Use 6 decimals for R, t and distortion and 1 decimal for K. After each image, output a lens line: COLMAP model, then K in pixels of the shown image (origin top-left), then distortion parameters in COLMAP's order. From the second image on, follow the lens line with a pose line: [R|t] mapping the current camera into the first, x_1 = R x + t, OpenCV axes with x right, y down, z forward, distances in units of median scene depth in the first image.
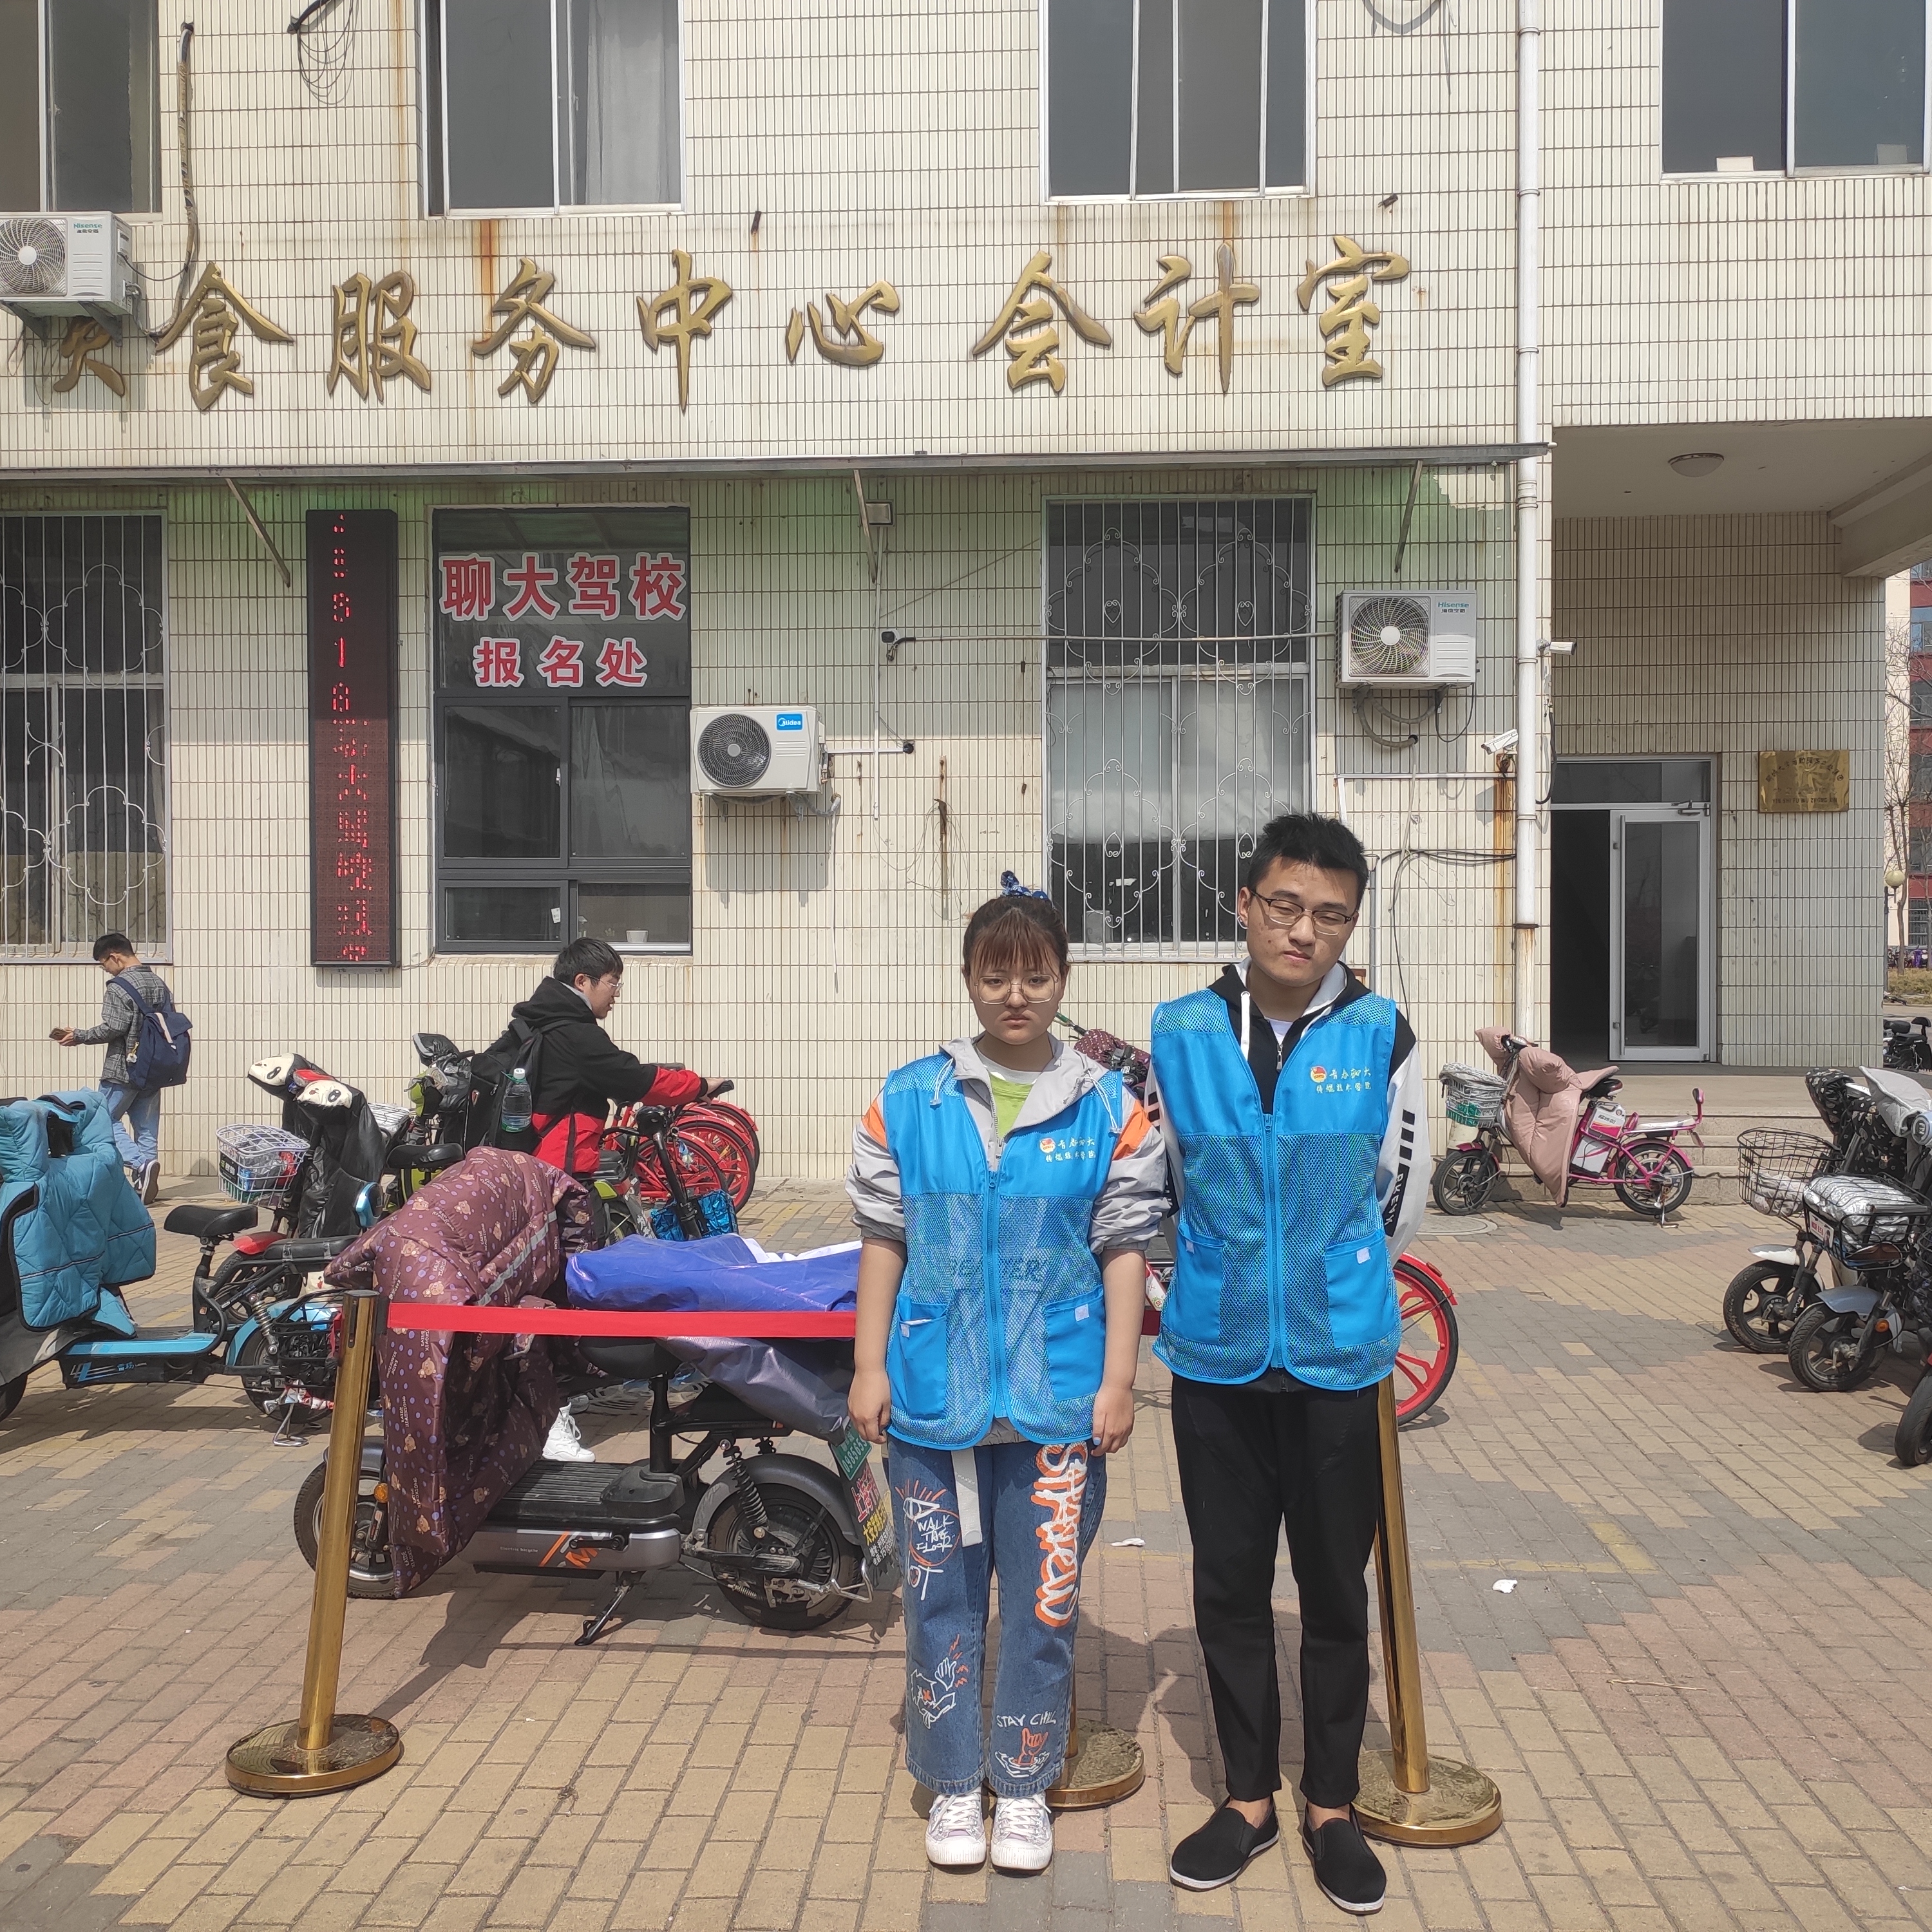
lens RADIAL K [[1962.6, 0, 966.0], [0, 1962.6, 966.0], [0, 0, 1]] dist [0.048166, -0.027823]
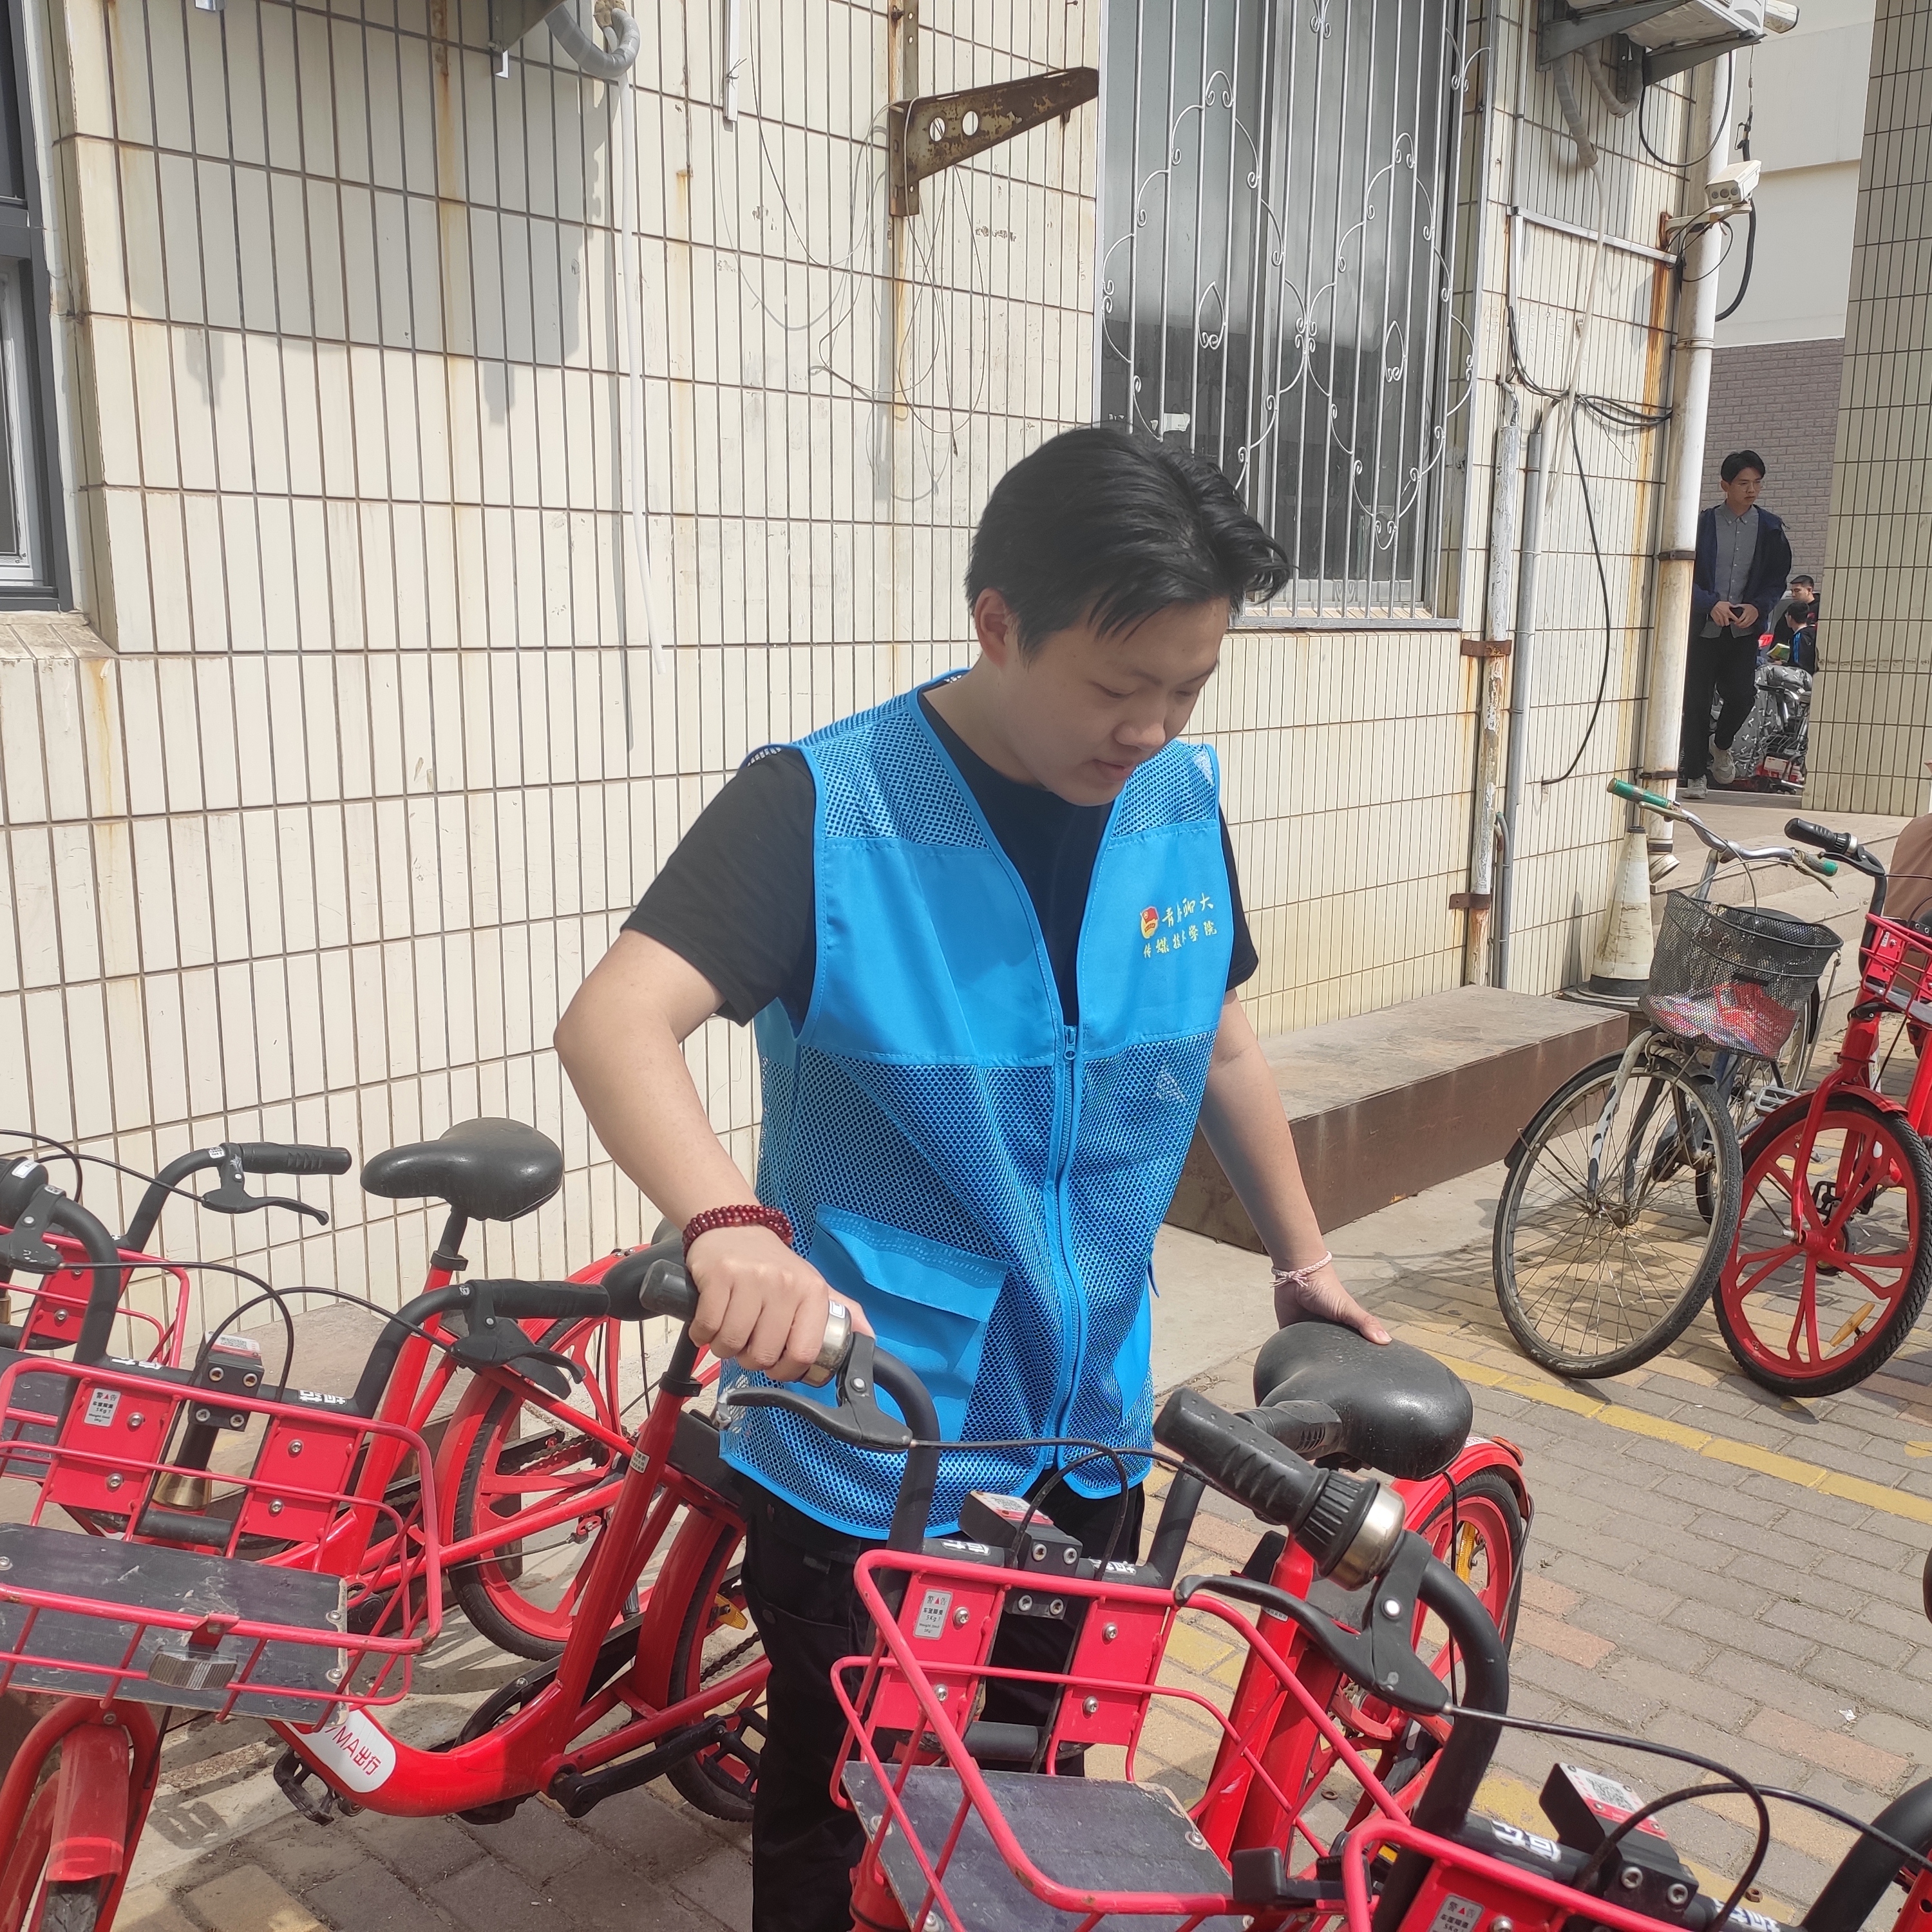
lens RADIAL K [[1962.6, 0, 966.0], [0, 1962.6, 966.0], [0, 0, 1]] dist [0.048166, -0.027823]
pose [[0.634565, -0.135400, 0.760916, -0.264130], [-0.004100, 0.983931, 0.178503, -0.005688], [-0.772858, -0.116391, 0.623813, 0.790538]]
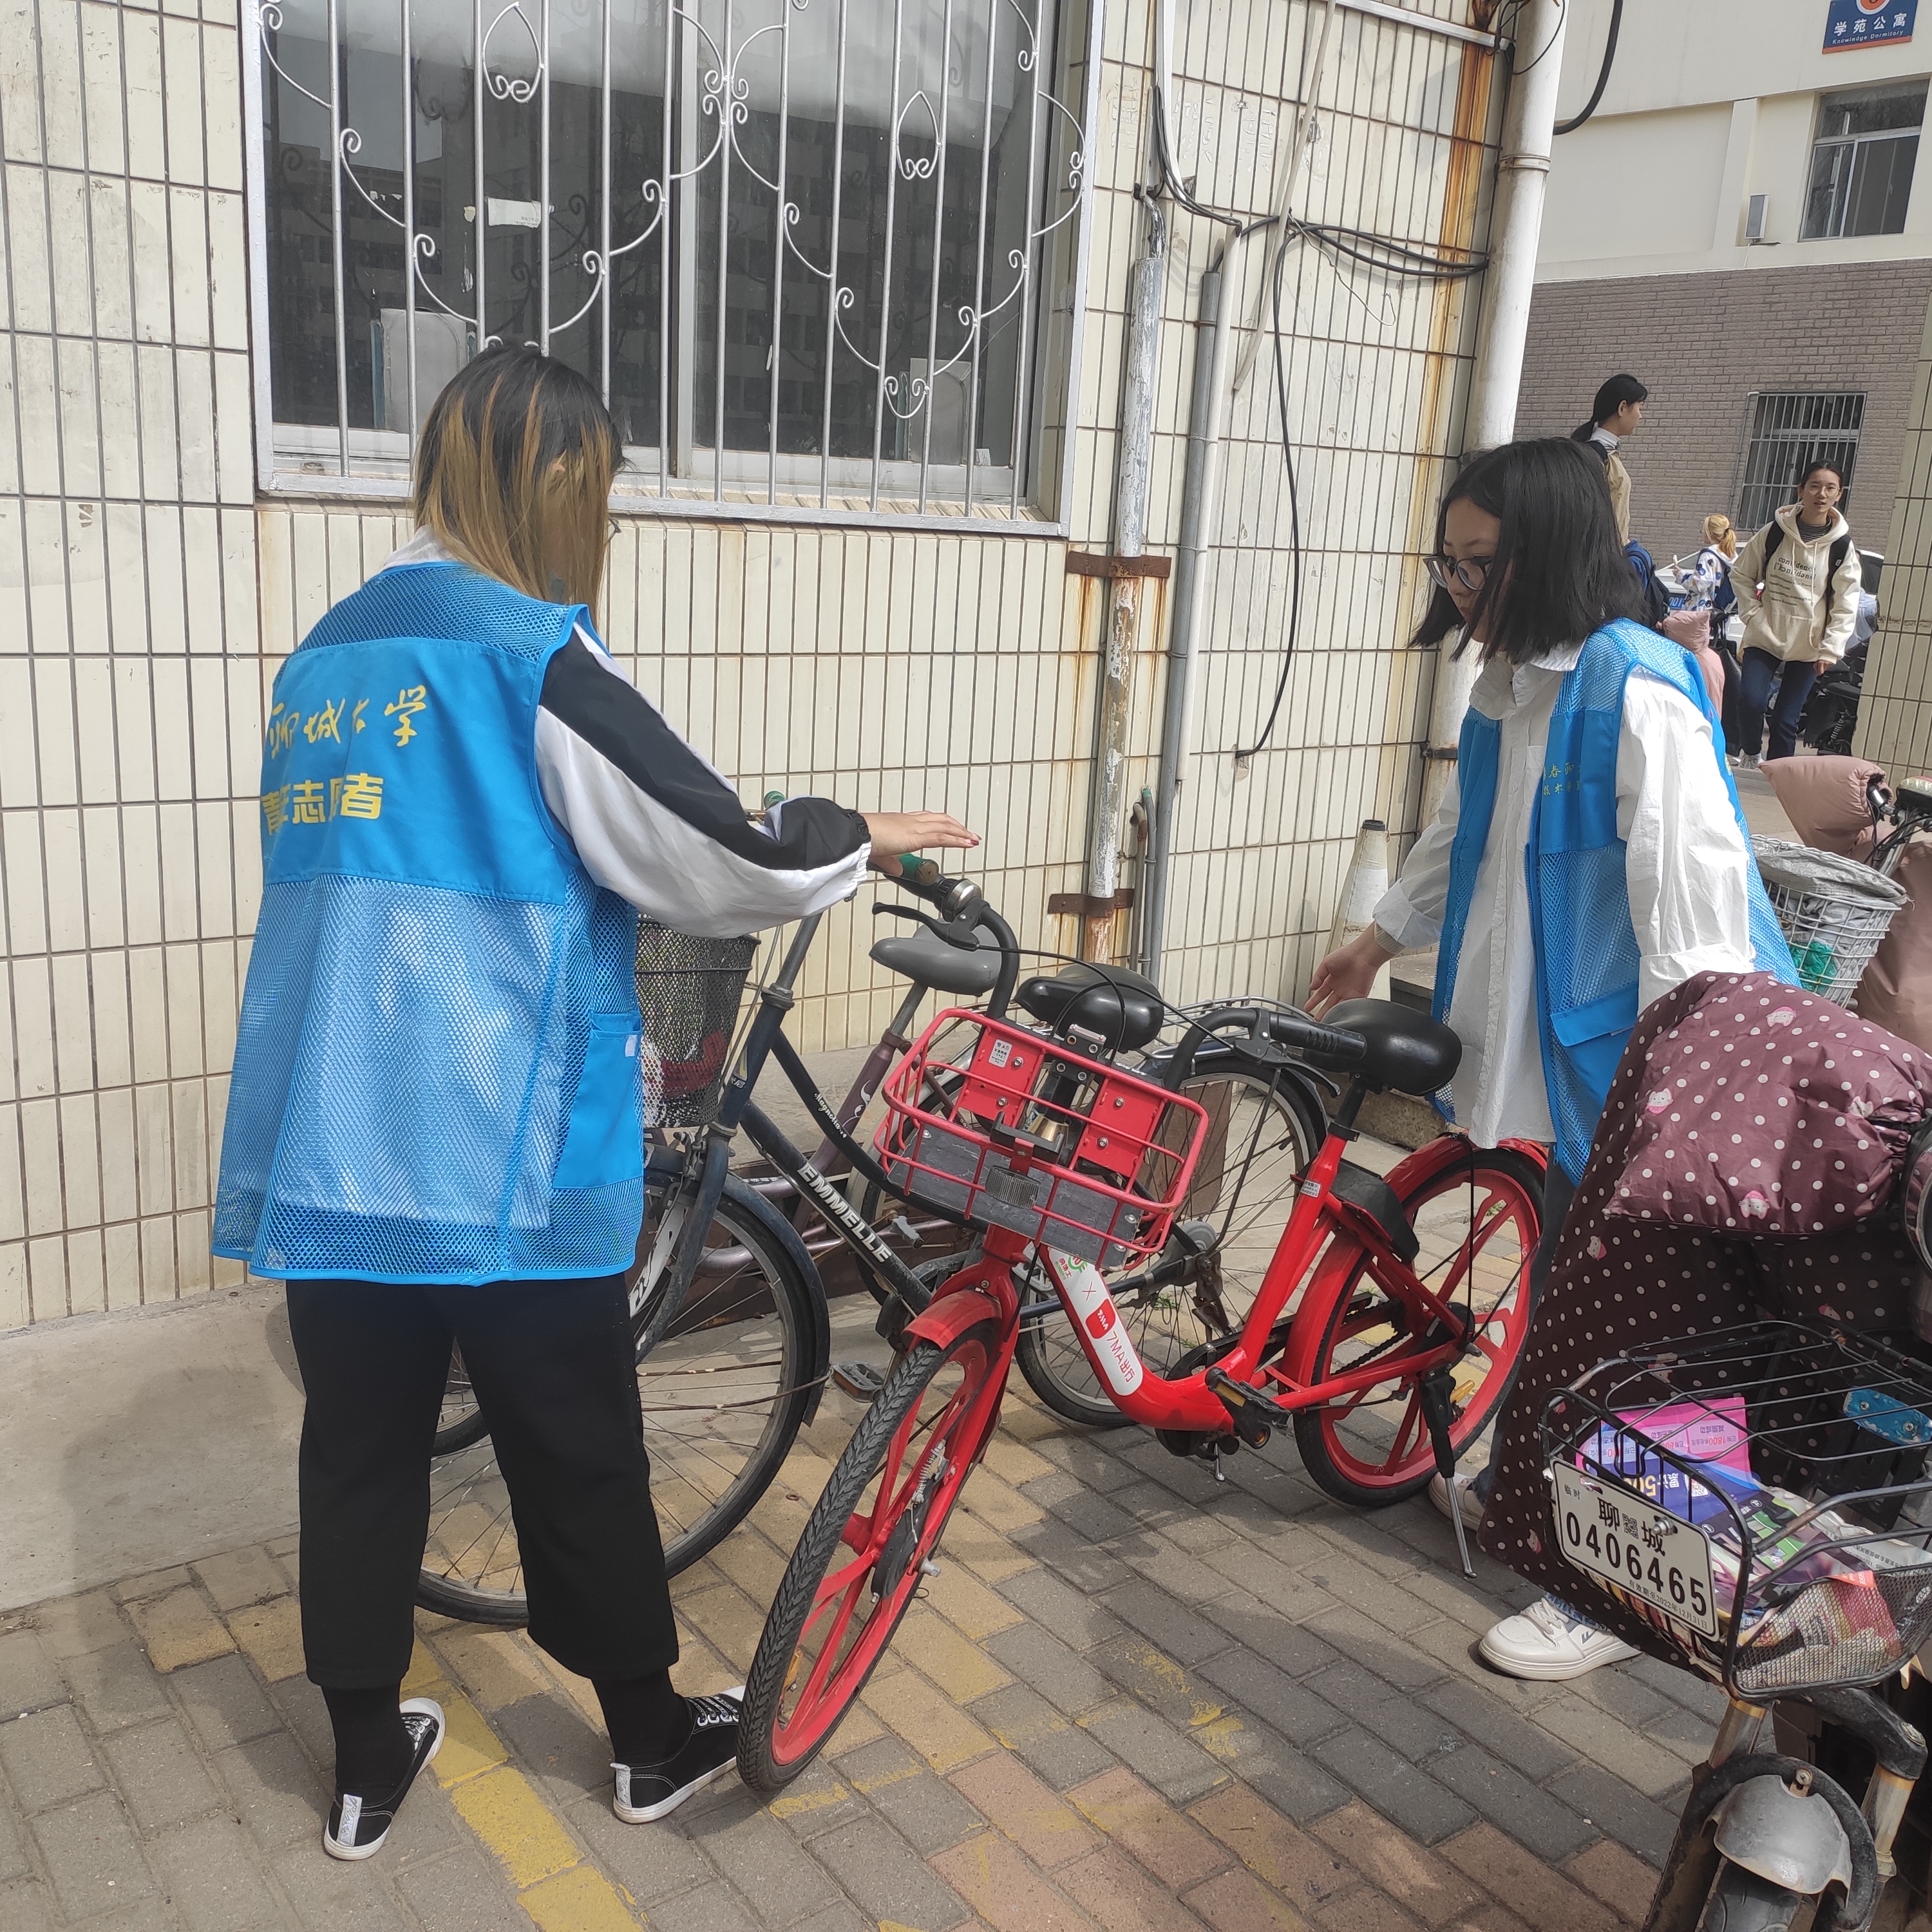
lens RADIAL K [[1962.6, 0, 966.0], [0, 1962.6, 966.0], [0, 0, 1]] dist [0.048166, -0.027823]
pose [[0.759746, -0.108723, 0.641066, -0.063549], [-0.056498, 0.971154, 0.231663, -0.007244], [-0.647761, -0.212224, 0.731687, 0.745086]]
